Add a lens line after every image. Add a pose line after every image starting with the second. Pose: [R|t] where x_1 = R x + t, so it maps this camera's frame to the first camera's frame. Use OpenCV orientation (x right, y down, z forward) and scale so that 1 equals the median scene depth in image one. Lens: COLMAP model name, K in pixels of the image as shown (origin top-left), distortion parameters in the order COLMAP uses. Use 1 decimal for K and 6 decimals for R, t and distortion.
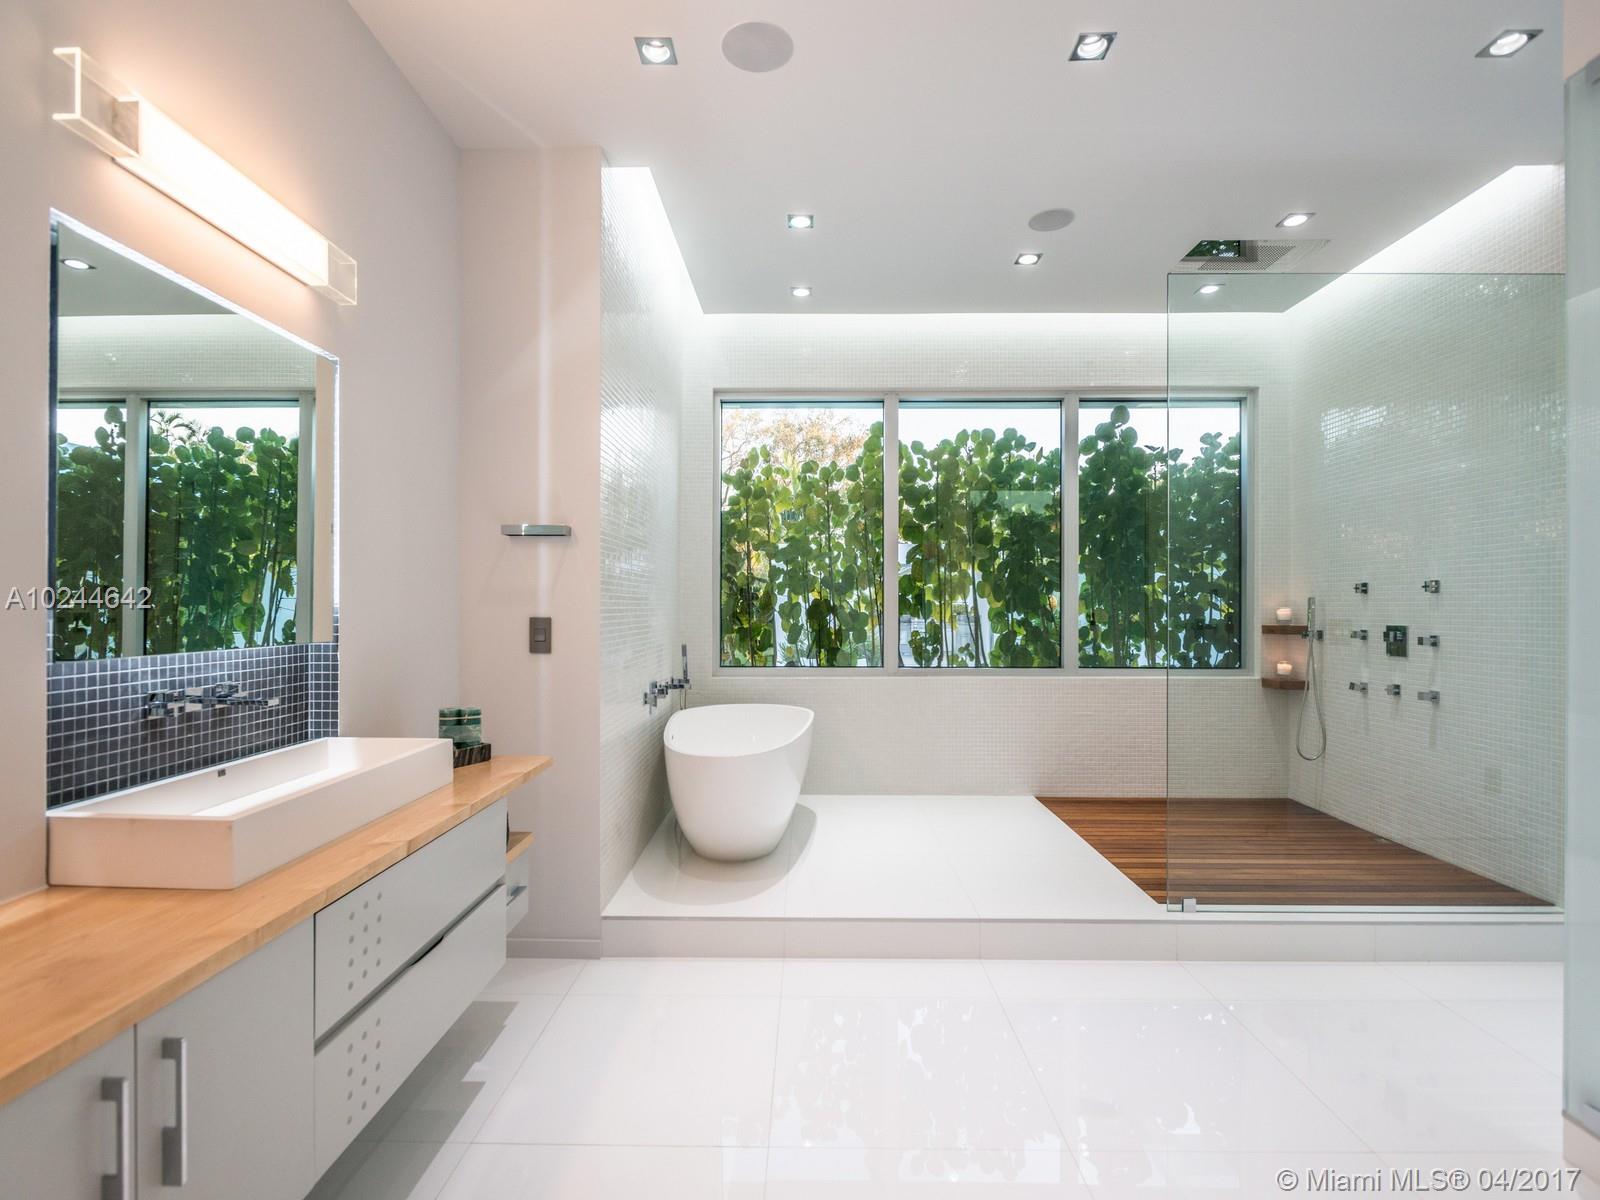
lens RADIAL K [[762.8, 0, 797.8], [0, 762.8, 602.4], [0, 0, 1]] dist [0.019098, -0.000195]
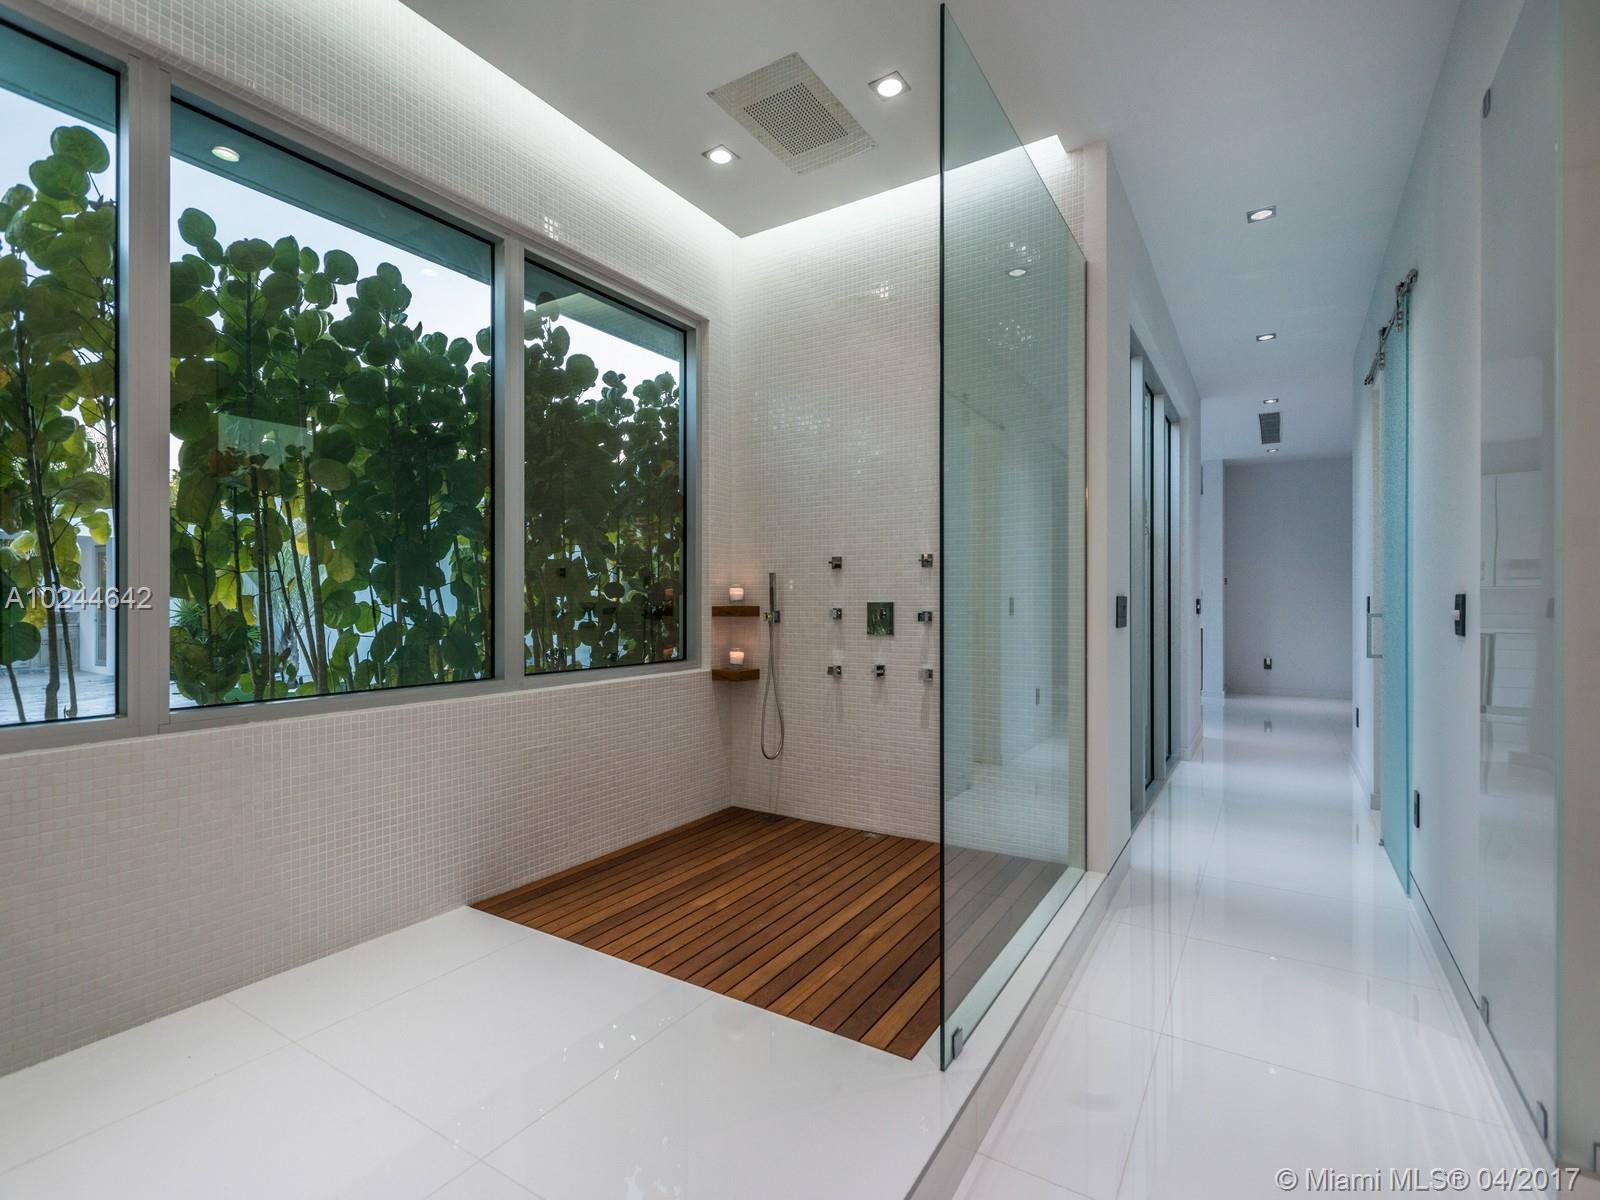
lens RADIAL K [[762.8, 0, 797.8], [0, 762.8, 602.4], [0, 0, 1]] dist [0.019098, -0.000195]
pose [[0.522861, -0.000336, 0.852418, -0.056829], [-0.003436, 0.999991, 0.002502, 0.023124], [-0.852411, -0.004237, 0.522855, 0.495069]]
